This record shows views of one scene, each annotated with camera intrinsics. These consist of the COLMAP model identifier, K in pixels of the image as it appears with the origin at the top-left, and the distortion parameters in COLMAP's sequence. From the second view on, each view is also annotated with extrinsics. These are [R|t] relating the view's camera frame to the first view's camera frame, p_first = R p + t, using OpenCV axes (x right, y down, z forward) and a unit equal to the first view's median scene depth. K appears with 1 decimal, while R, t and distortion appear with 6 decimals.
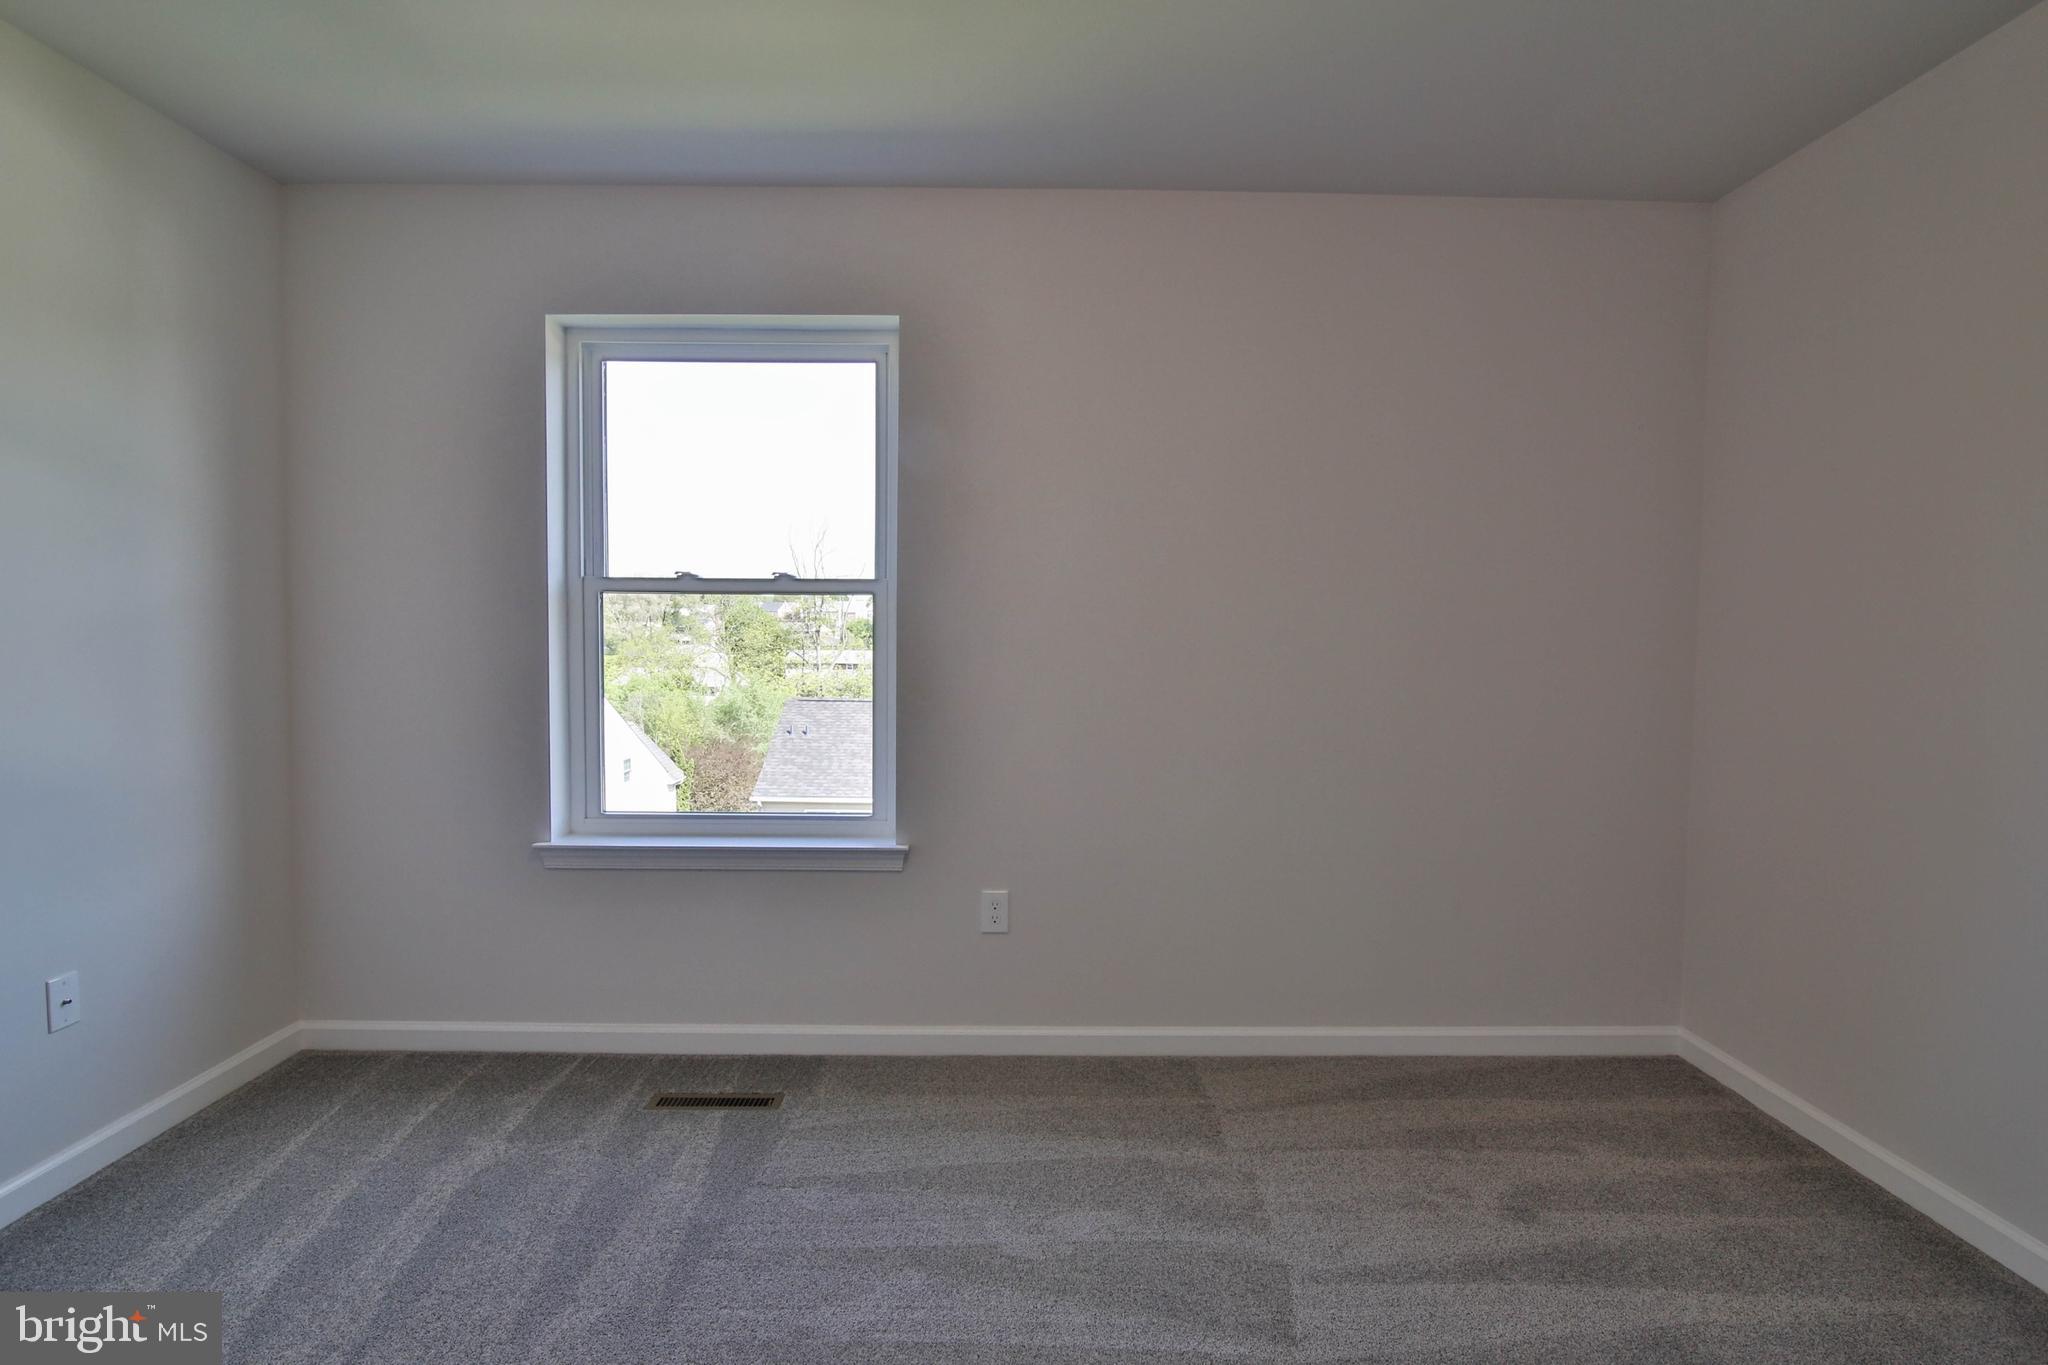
lens RADIAL K [[1007.6, 0, 1026.8], [0, 1007.6, 691.0], [0, 0, 1]] dist [-0.020076, 0.000300]
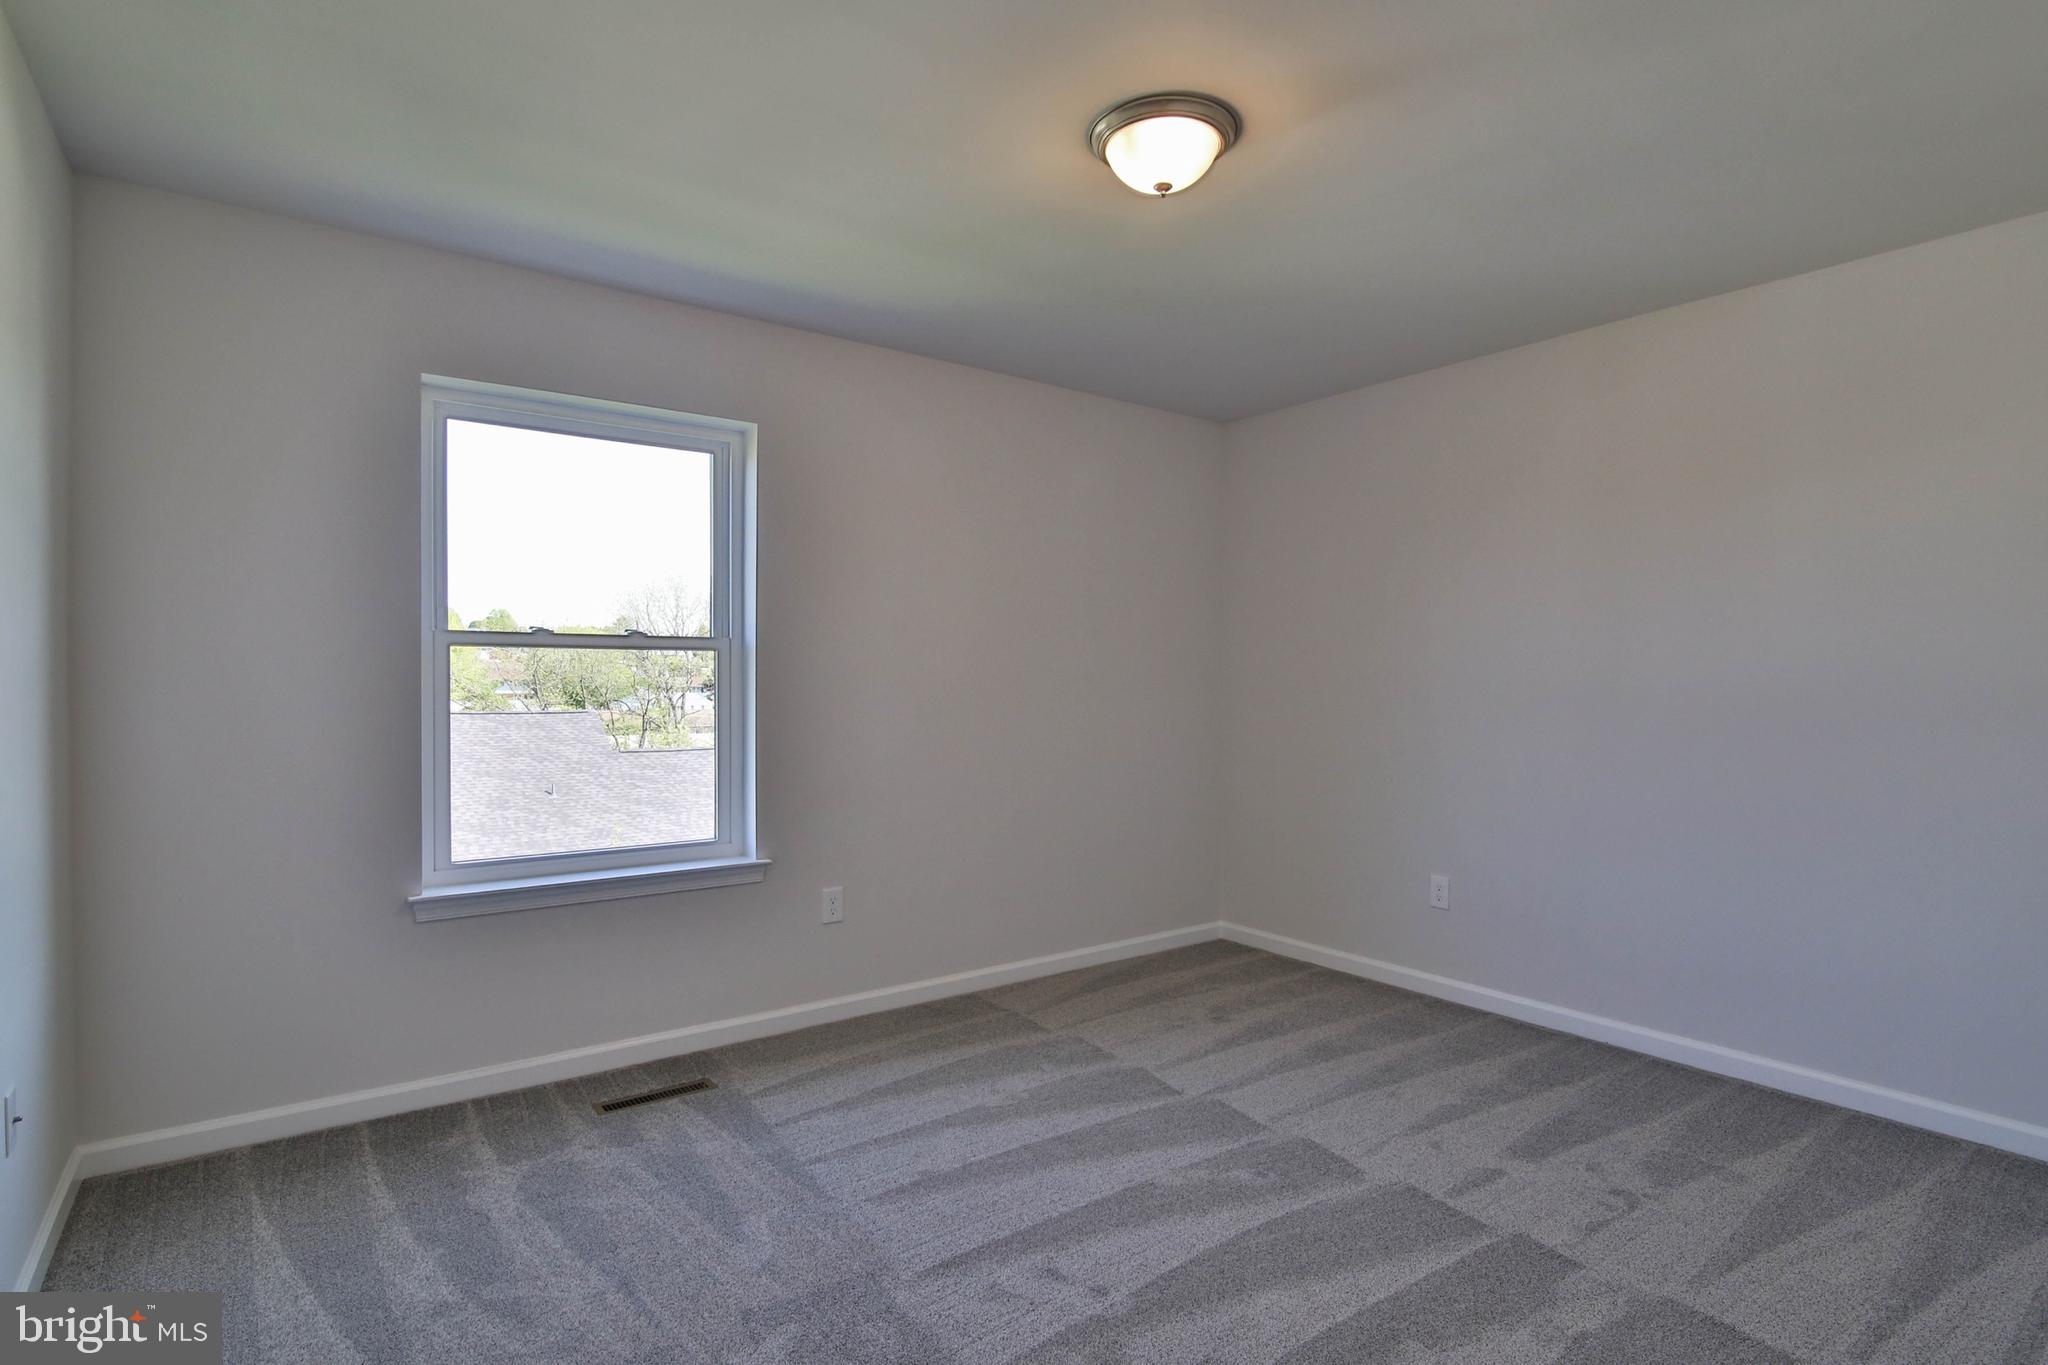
lens RADIAL K [[1007.6, 0, 1026.8], [0, 1007.6, 691.0], [0, 0, 1]] dist [-0.020076, 0.000300]
pose [[0.811516, -0.012278, 0.584201, -0.568511], [0.040123, 0.998590, -0.034747, 0.007256], [-0.582951, 0.051637, 0.810865, -0.169370]]
